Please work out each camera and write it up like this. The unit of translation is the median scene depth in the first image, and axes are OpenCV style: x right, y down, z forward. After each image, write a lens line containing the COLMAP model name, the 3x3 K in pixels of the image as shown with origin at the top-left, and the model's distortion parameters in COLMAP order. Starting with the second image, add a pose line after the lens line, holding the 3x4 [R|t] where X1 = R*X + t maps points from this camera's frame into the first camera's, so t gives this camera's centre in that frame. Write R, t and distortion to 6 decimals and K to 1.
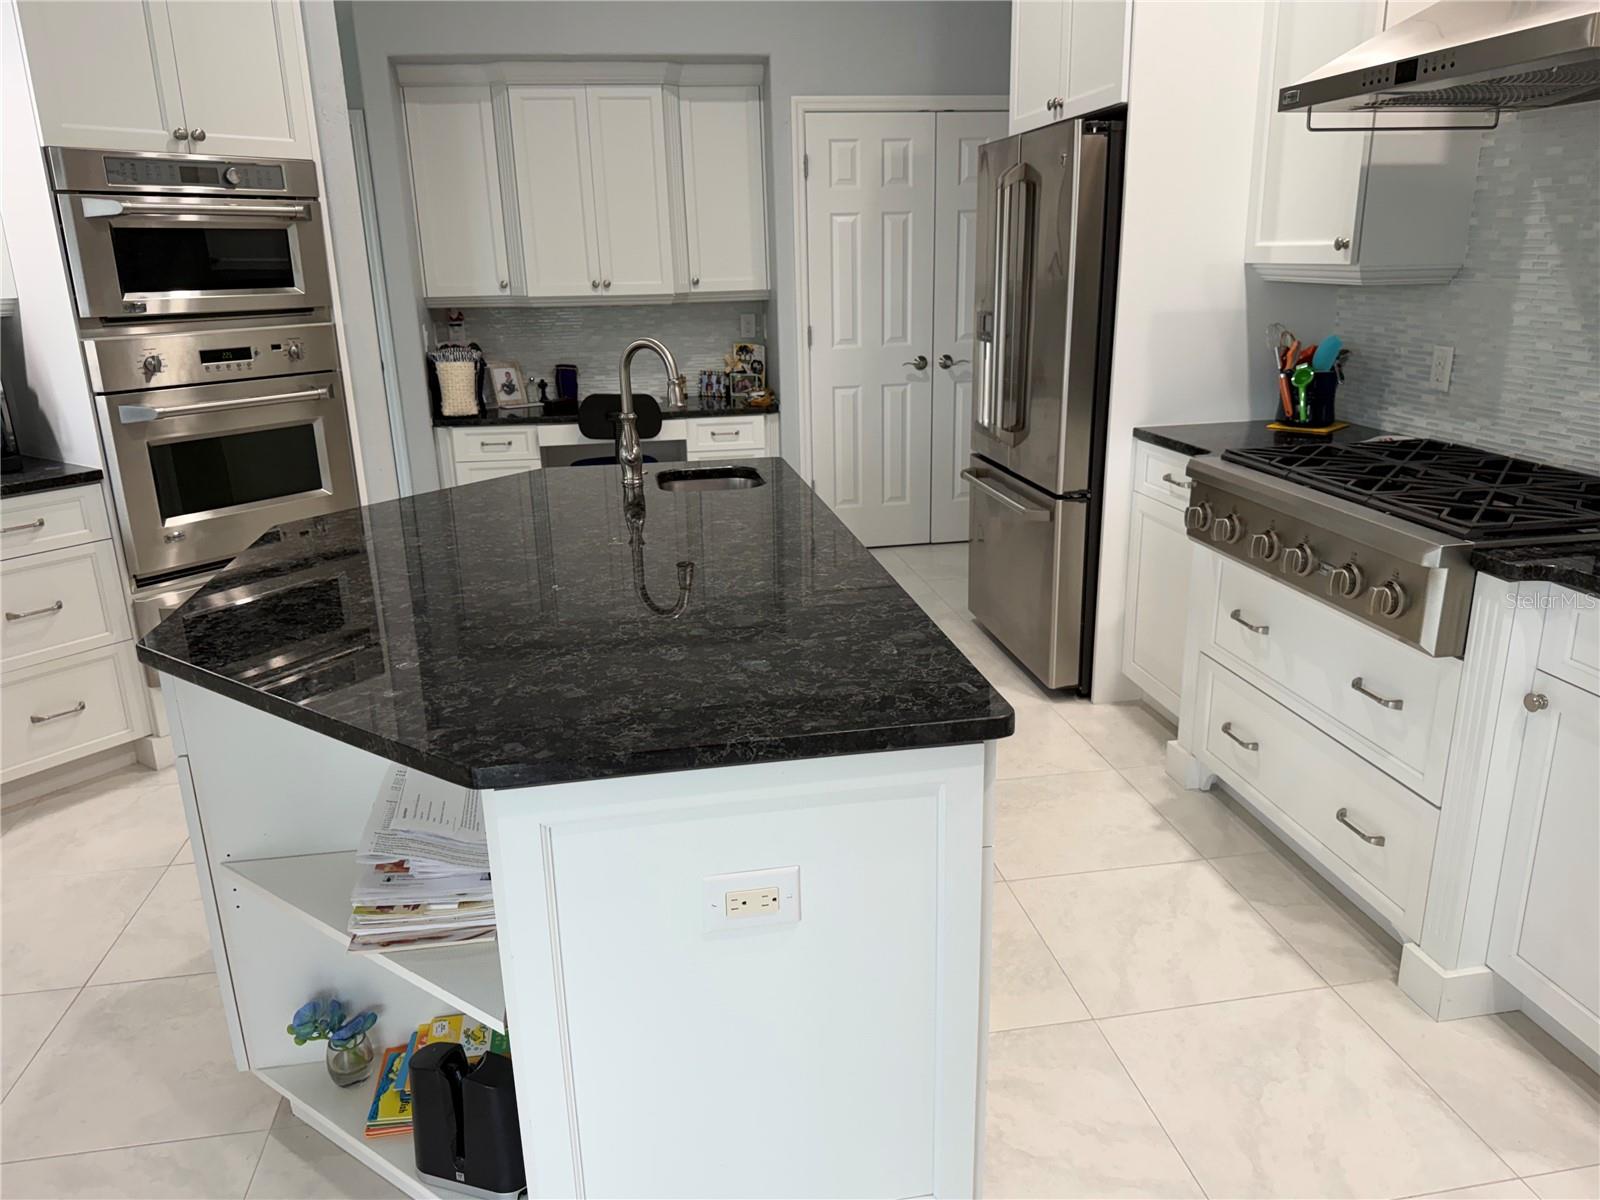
lens RADIAL K [[1131.7, 0, 805.1], [0, 1131.7, 593.6], [0, 0, 1]] dist [0.079384, -0.108083]
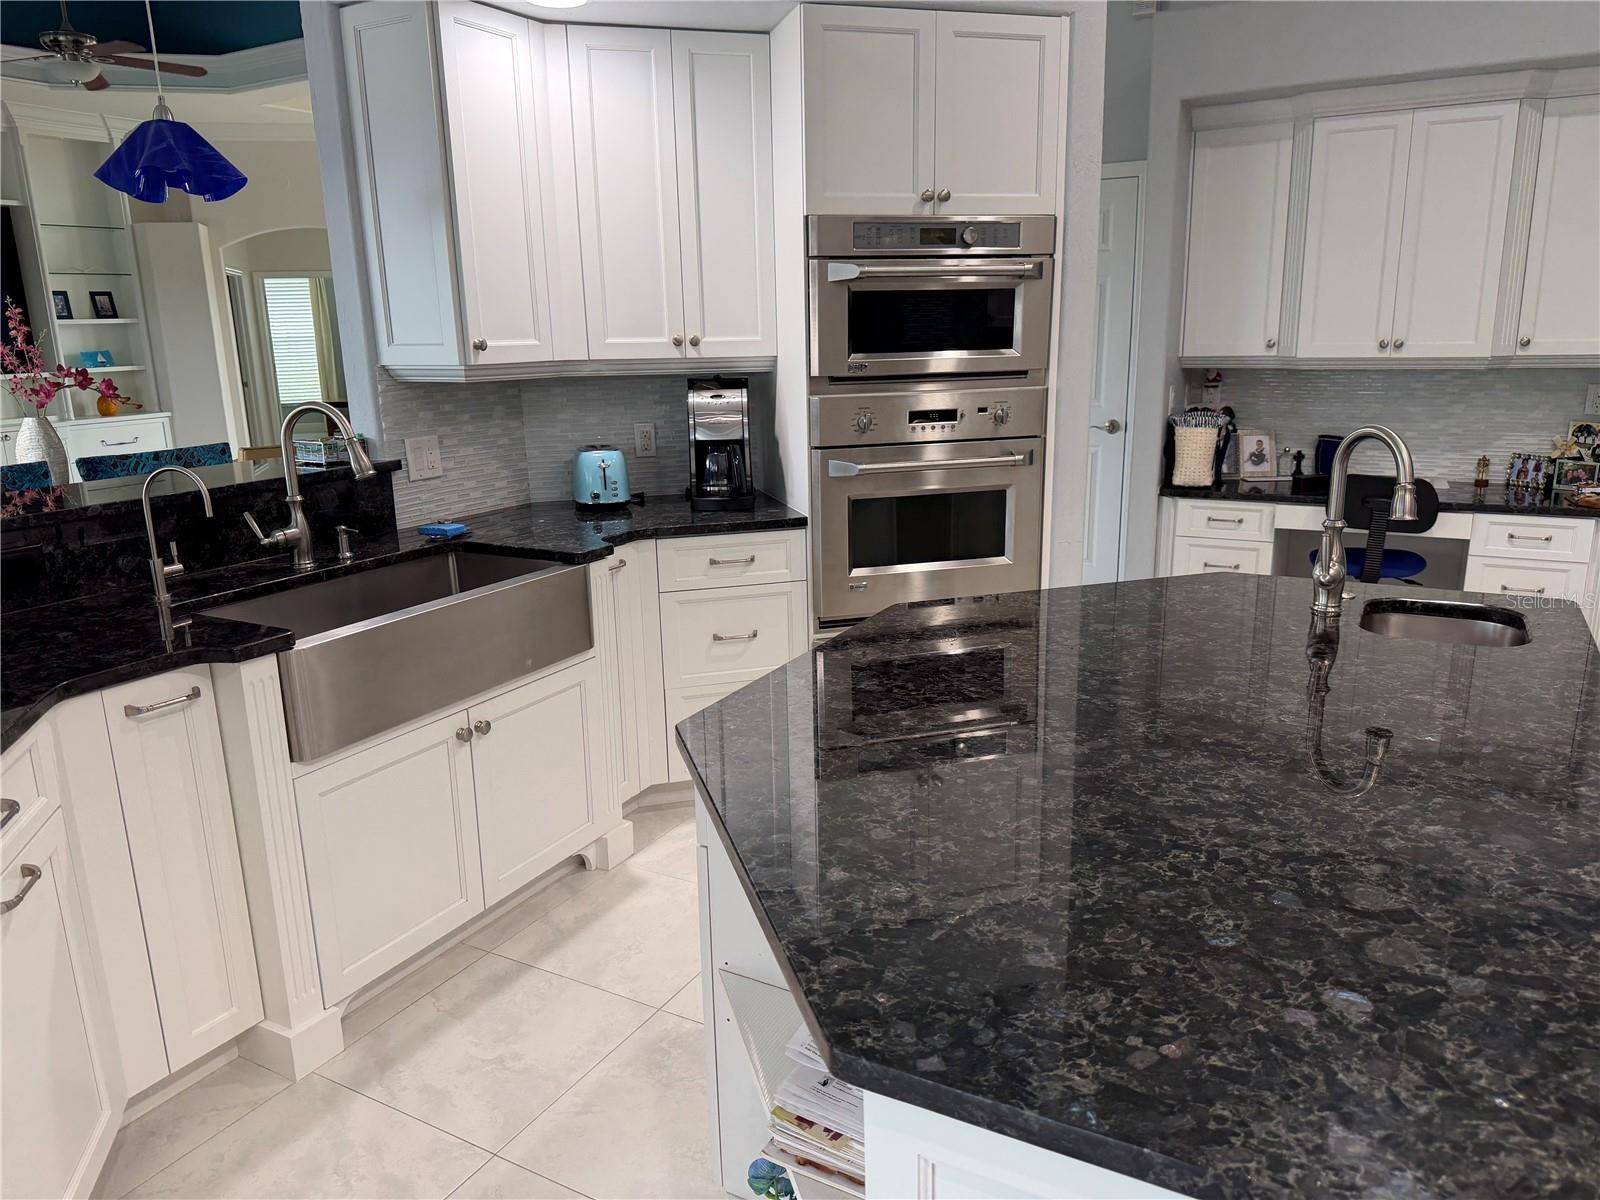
lens RADIAL K [[1127.7, 0, 801.1], [0, 1127.7, 621.8], [0, 0, 1]] dist [0.040288, -0.050834]
pose [[0.781376, 0.163994, -0.602128, 0.017785], [-0.174348, 0.983801, 0.041695, -0.032514], [0.599212, 0.072400, 0.797310, 0.098483]]
